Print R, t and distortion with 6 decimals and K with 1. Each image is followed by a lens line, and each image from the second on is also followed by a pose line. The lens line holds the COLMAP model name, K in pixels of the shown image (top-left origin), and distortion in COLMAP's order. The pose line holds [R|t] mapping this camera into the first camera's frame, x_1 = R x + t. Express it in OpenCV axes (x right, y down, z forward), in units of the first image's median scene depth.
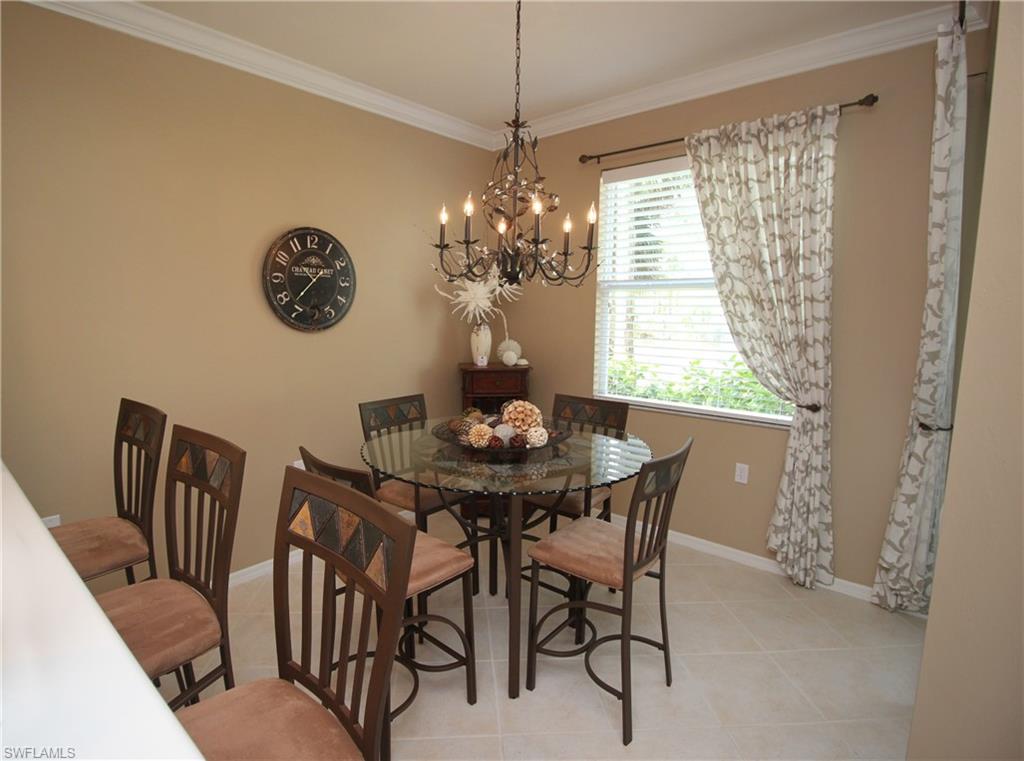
lens RADIAL K [[564.3, 0, 509.1], [0, 564.3, 388.2], [0, 0, 1]] dist [-0.003859, -0.000067]
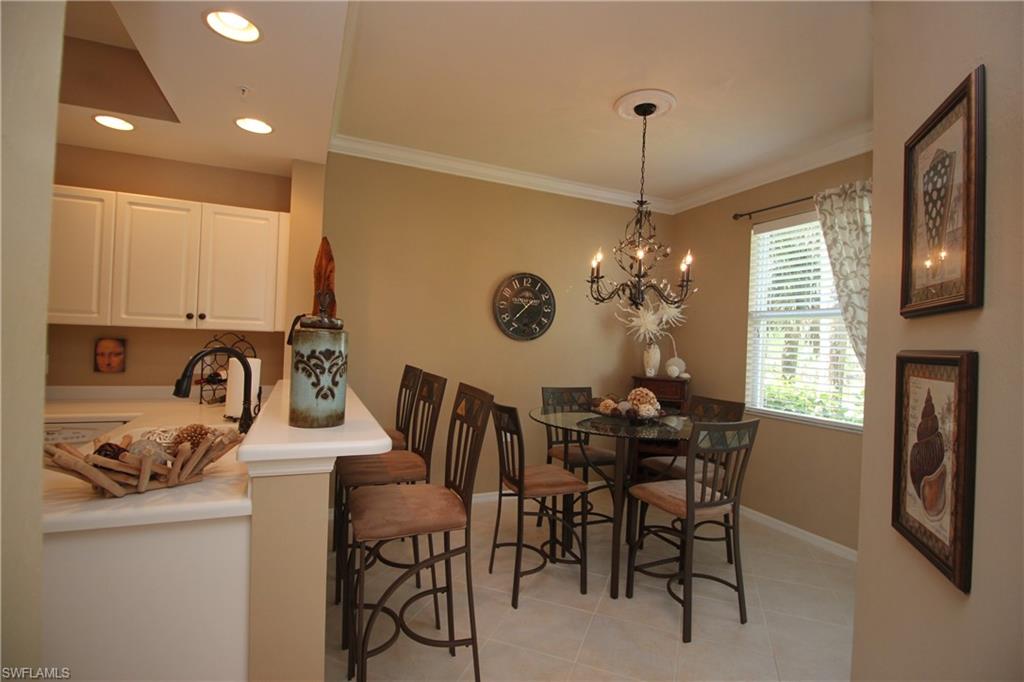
lens RADIAL K [[469.4, 0, 512.4], [0, 469.4, 333.6], [0, 0, 1]] dist [-0.003721, -0.000653]
pose [[0.913307, 0.030953, -0.406094, 0.142554], [-0.092739, 0.986719, -0.133361, 0.053874], [0.396572, 0.159460, 0.904048, -0.149050]]
